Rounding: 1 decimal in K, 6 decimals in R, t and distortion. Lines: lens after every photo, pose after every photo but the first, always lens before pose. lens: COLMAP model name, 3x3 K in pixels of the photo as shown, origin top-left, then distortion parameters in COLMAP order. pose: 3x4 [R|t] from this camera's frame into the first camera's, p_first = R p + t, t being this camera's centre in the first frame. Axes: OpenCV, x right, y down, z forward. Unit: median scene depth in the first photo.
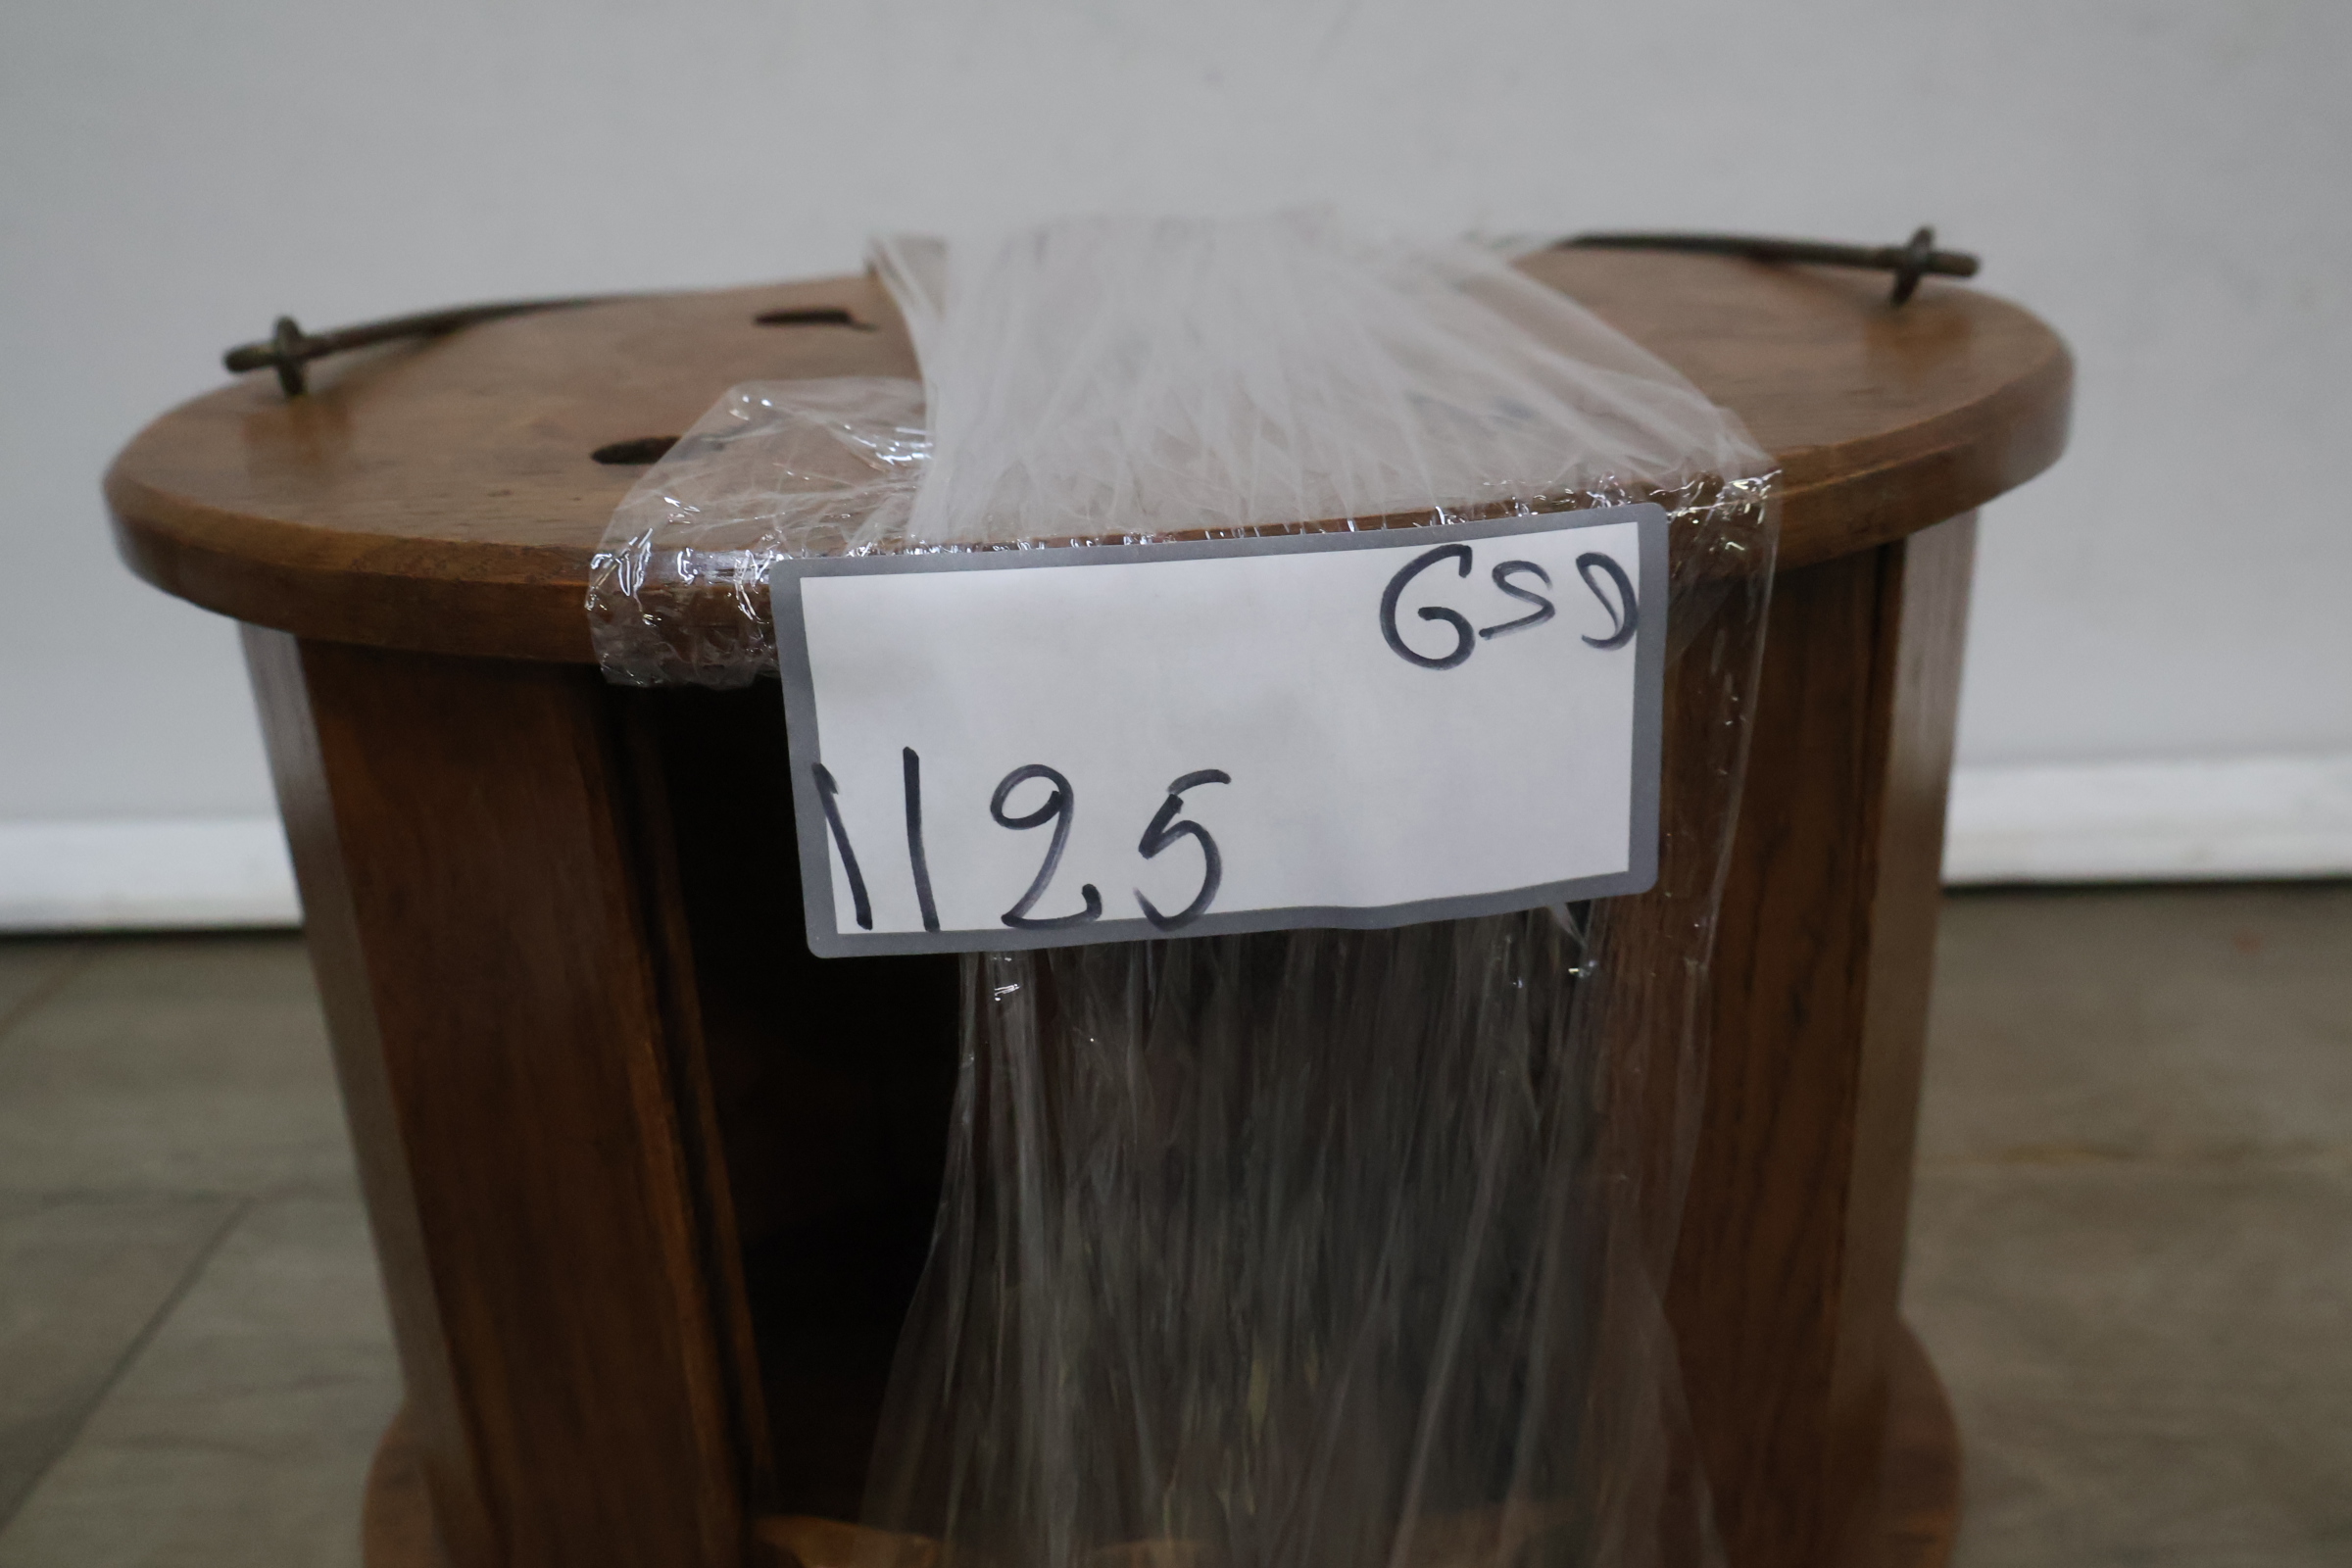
lens RADIAL K [[2120.6, 0, 1176.0], [0, 2120.6, 784.0], [0, 0, 1]] dist [0.021012, 0.005449]
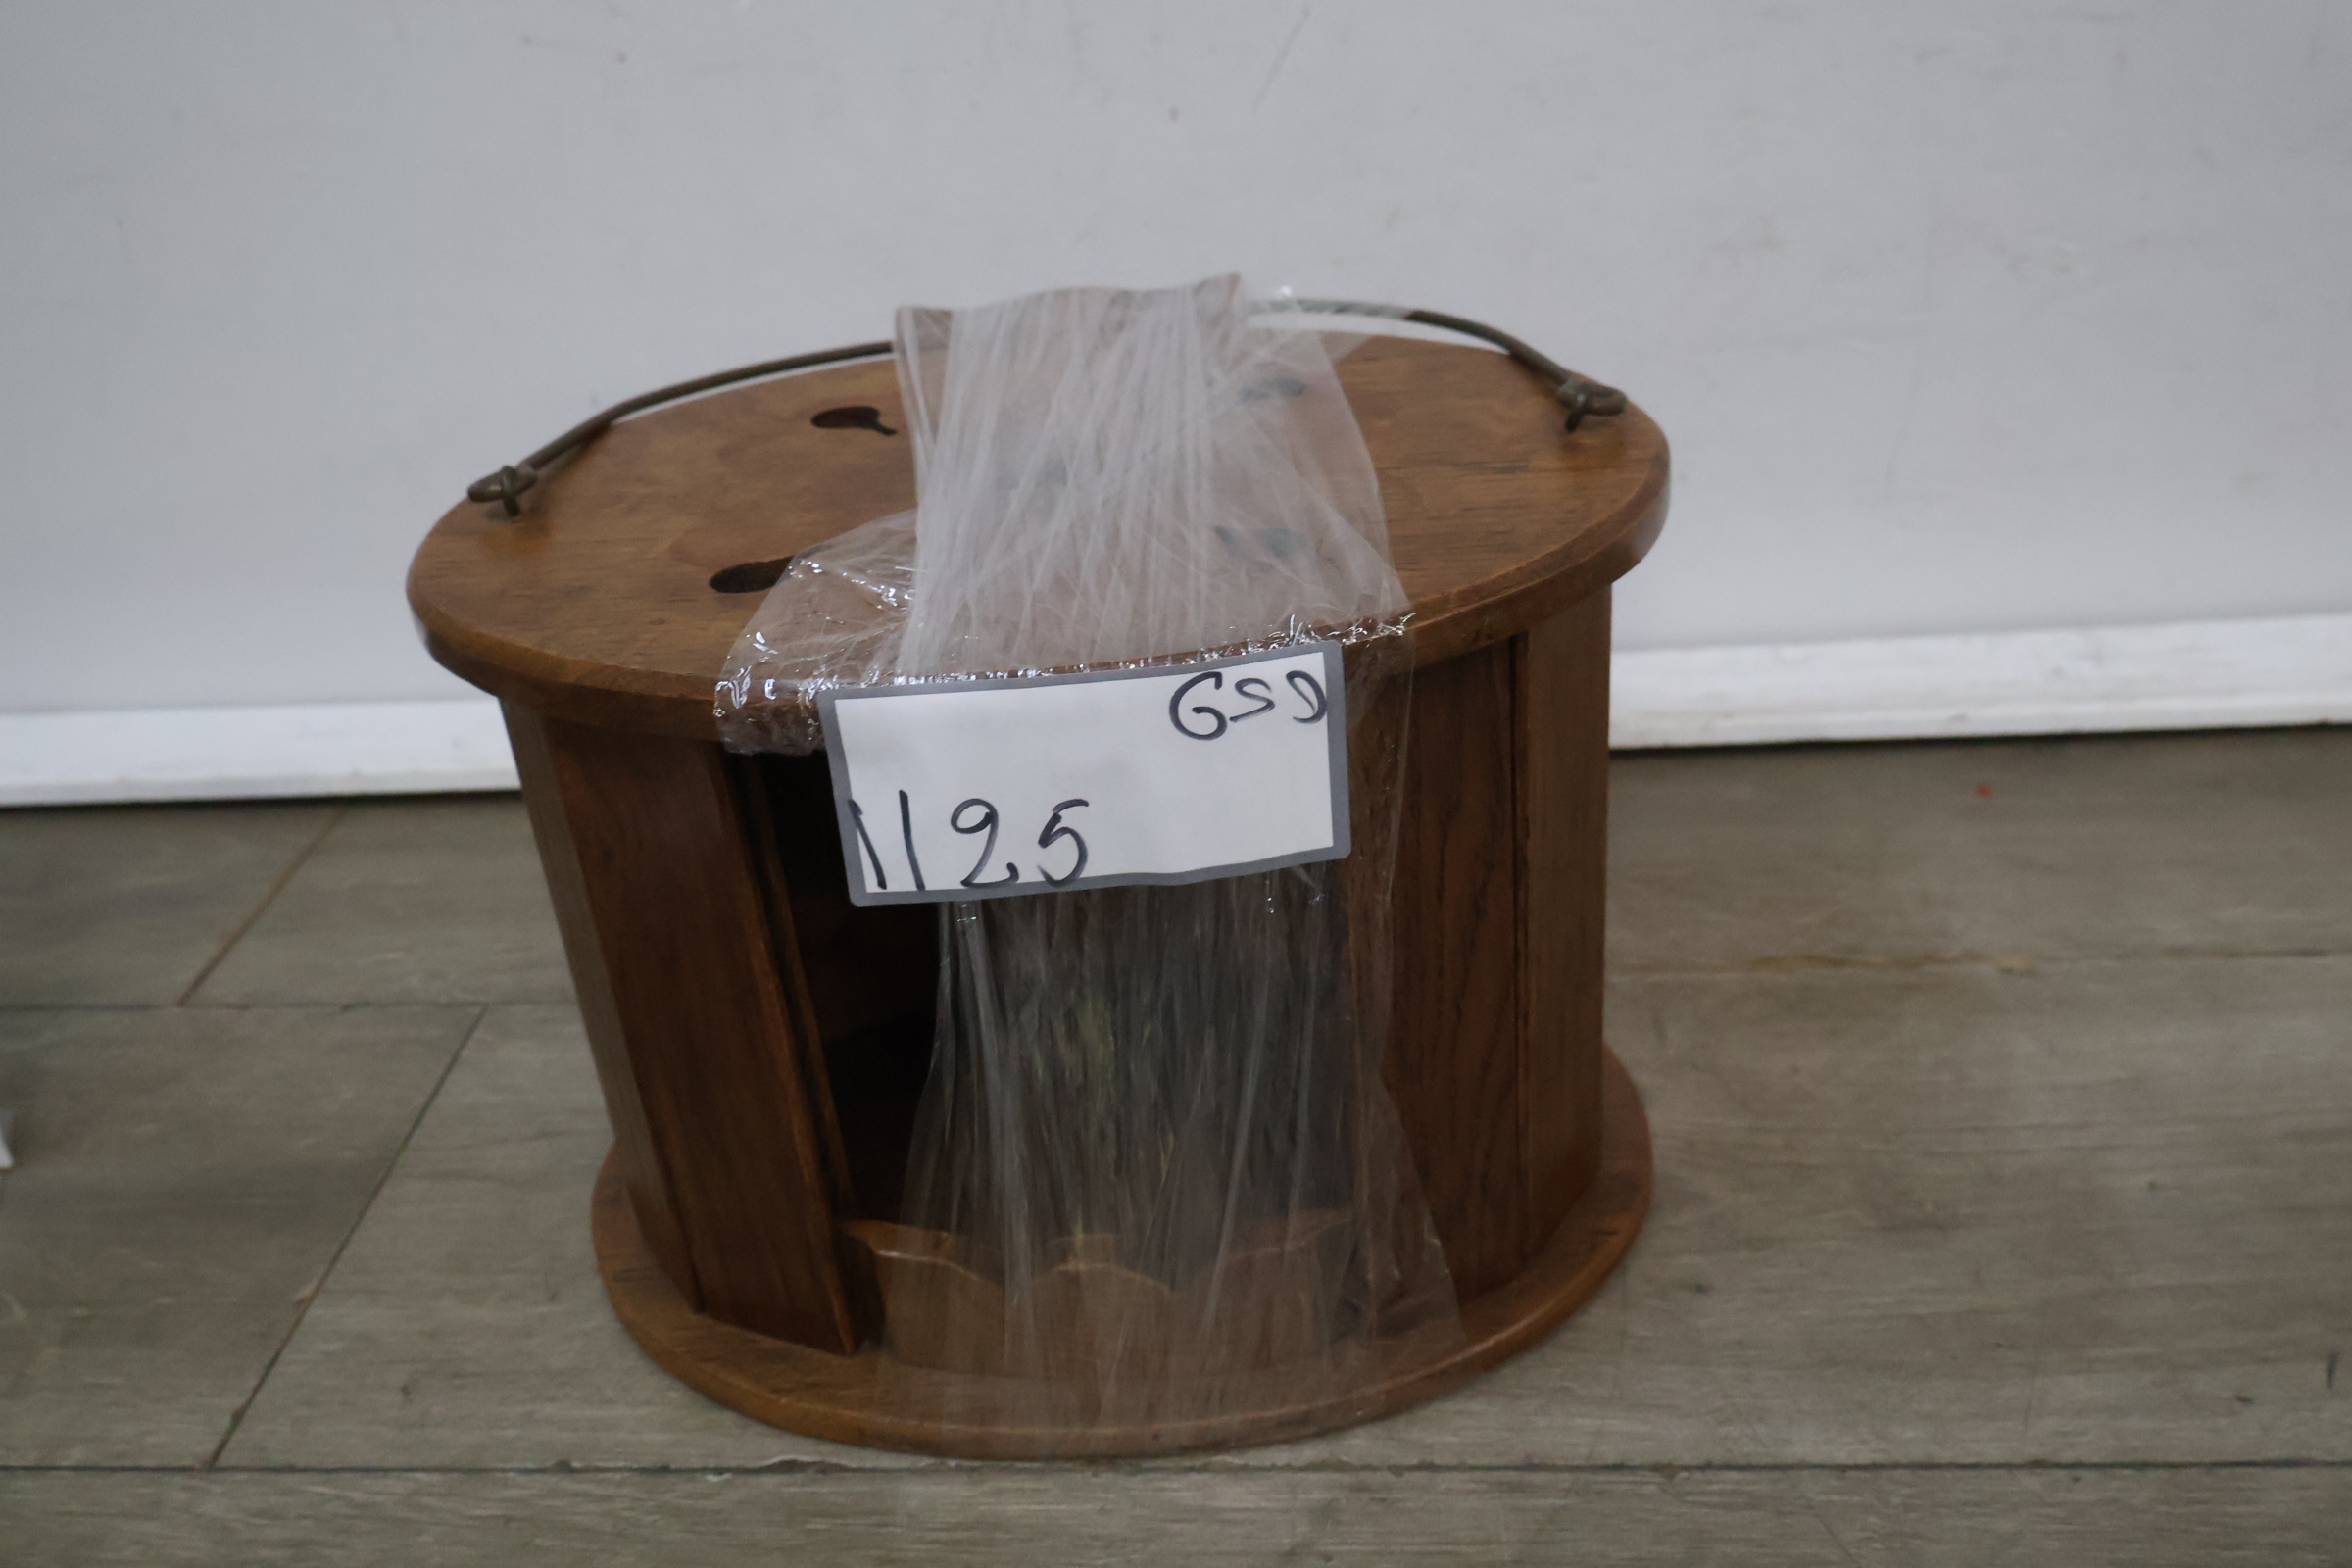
lens RADIAL K [[2120.6, 0, 1176.0], [0, 2120.6, 784.0], [0, 0, 1]] dist [0.021012, 0.005449]
pose [[0.998645, -0.014327, -0.050028, 0.178670], [0.020378, 0.992244, 0.122620, -0.222868], [0.047884, -0.123473, 0.991192, -0.684583]]
